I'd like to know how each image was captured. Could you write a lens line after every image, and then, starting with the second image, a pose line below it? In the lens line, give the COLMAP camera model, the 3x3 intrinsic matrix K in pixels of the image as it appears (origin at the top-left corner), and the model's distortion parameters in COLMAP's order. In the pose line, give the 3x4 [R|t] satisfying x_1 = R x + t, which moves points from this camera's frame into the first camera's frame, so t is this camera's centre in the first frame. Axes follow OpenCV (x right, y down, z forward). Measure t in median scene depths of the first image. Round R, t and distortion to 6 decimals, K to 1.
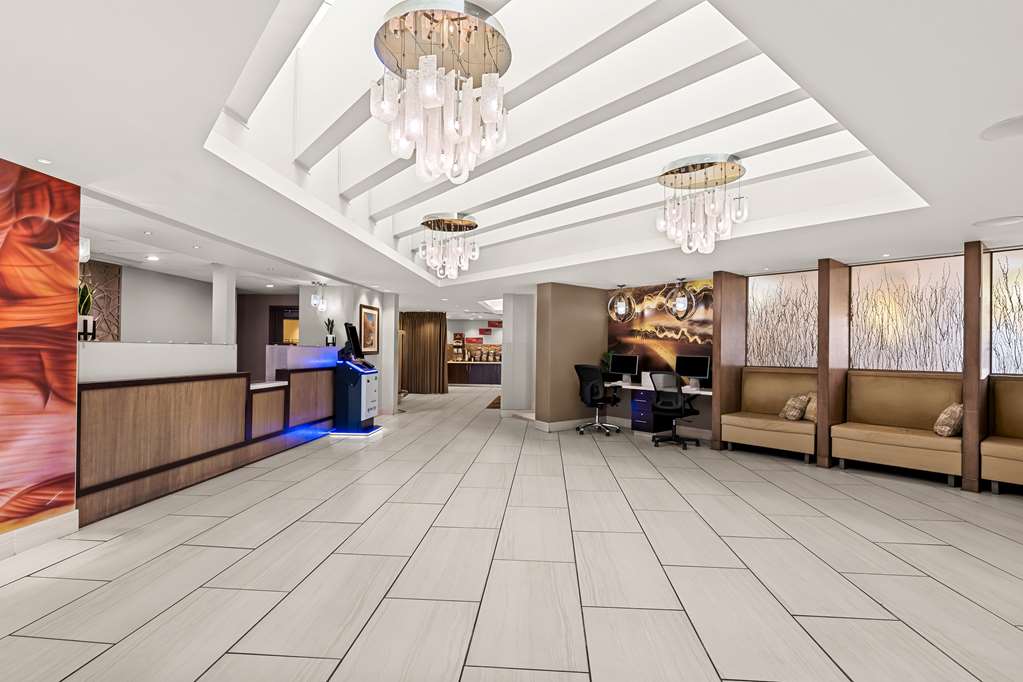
lens RADIAL K [[486.1, 0, 510.3], [0, 486.1, 344.5], [0, 0, 1]] dist [-0.000534, -0.000089]
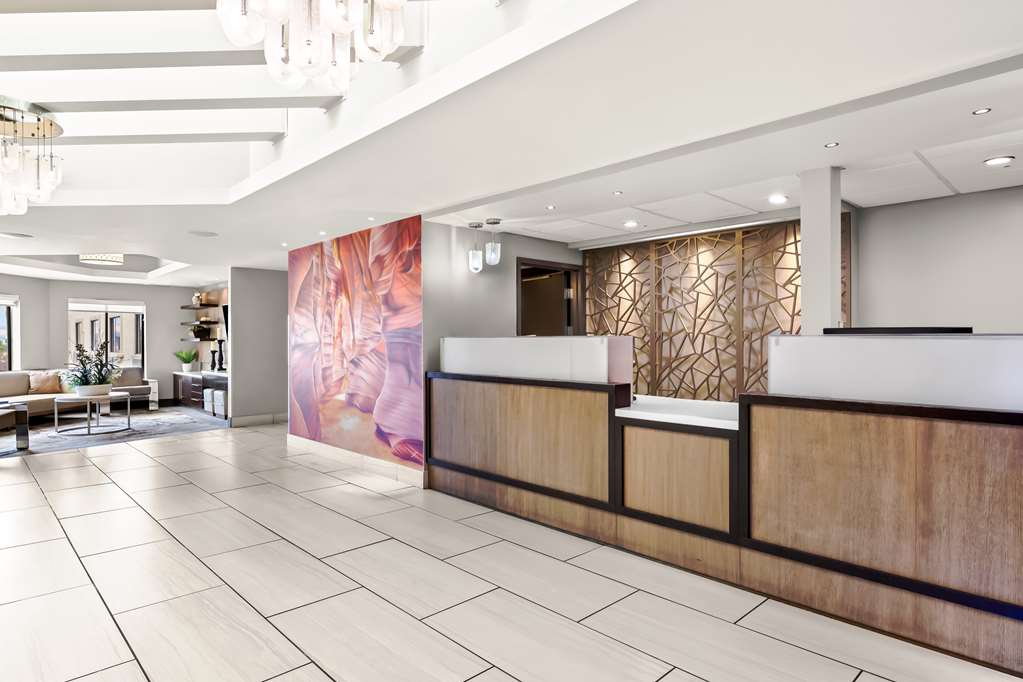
lens RADIAL K [[581.4, 0, 508.9], [0, 581.4, 343.7], [0, 0, 1]] dist [0.038360, 0.000082]
pose [[-0.665567, -0.006728, -0.746308, 0.076294], [-0.000346, 0.999962, -0.008705, 0.019989], [0.746338, -0.005536, -0.665544, 1.901458]]
